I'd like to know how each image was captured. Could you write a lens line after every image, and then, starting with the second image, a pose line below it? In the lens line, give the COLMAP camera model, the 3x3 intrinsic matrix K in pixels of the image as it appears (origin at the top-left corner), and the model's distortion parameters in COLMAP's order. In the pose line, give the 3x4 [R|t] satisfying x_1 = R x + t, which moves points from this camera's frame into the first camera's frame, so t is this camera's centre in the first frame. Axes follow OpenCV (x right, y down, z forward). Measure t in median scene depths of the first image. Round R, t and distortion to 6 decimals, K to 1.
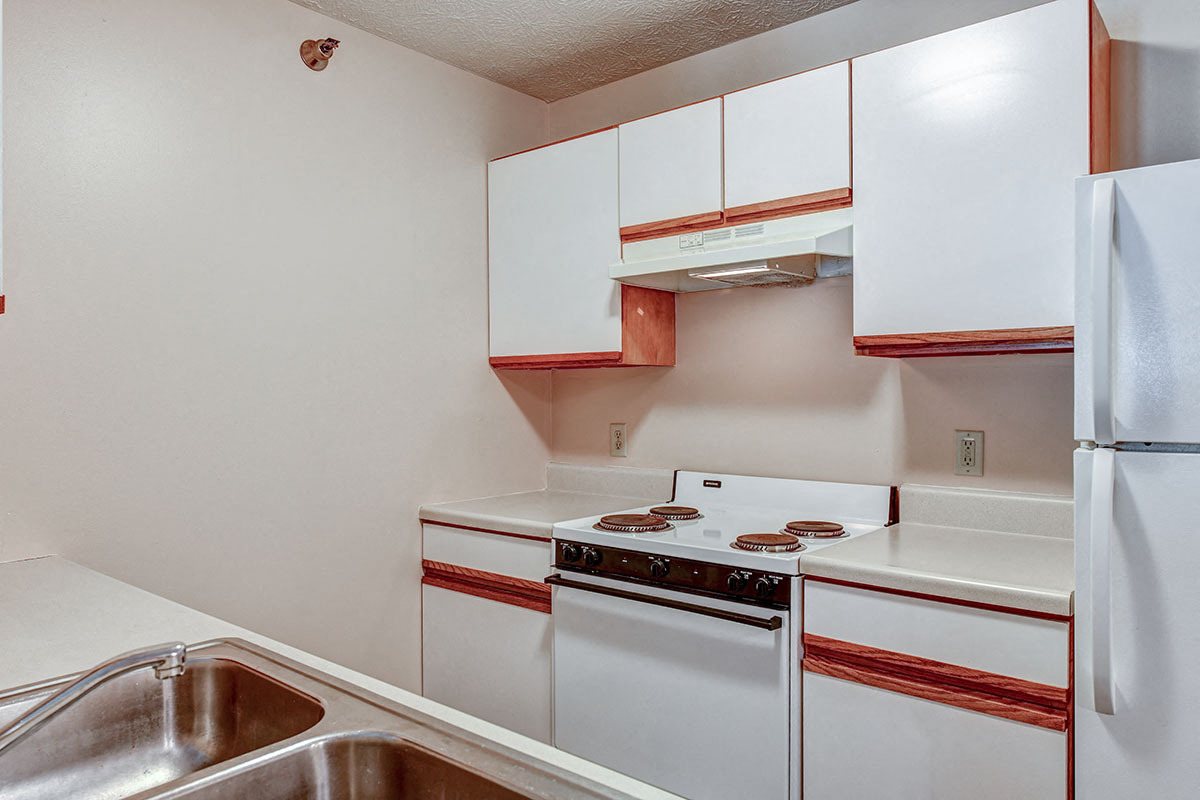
lens RADIAL K [[780.8, 0, 597.8], [0, 780.8, 400.3], [0, 0, 1]] dist [-0.003038, 0.000558]
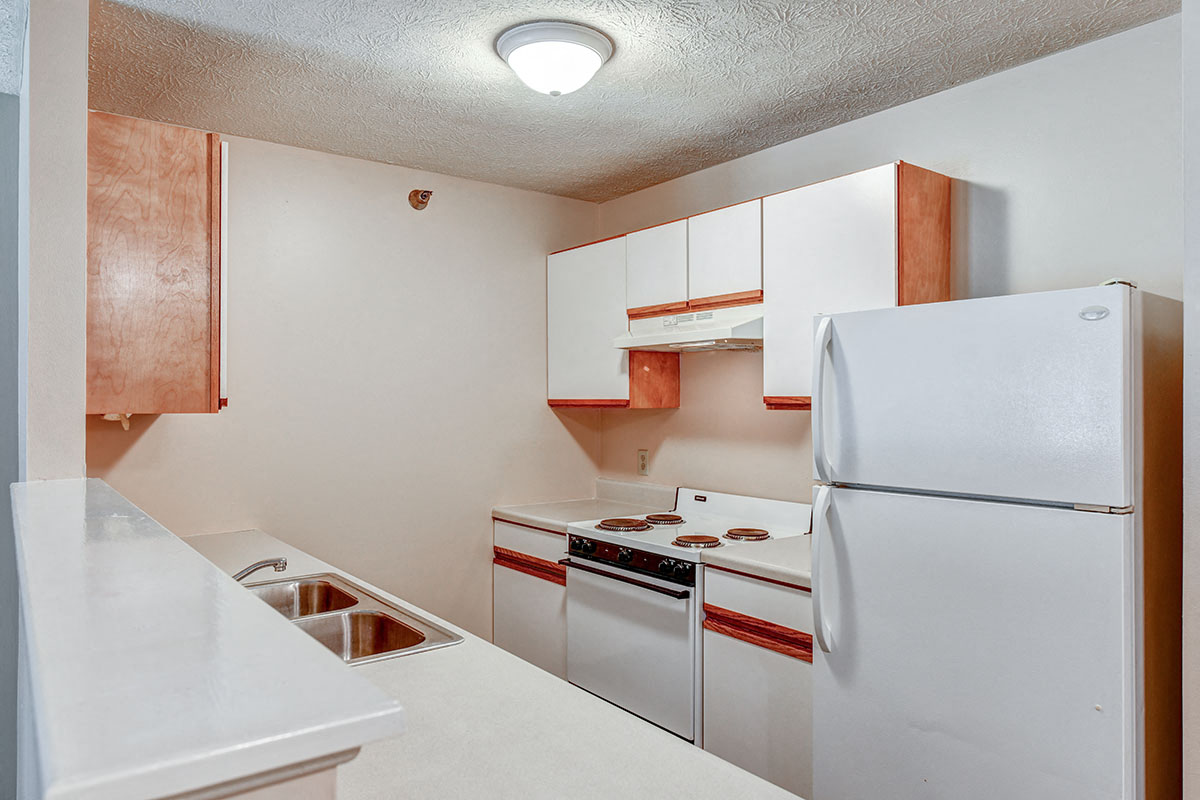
lens RADIAL K [[780.8, 0, 600.9], [0, 780.8, 400.1], [0, 0, 1]] dist [-0.003038, 0.000558]
pose [[0.975666, 0.004837, -0.219209, 0.323127], [-0.006753, 0.999945, -0.007995, -0.057140], [0.219158, 0.009281, 0.975645, -0.391400]]
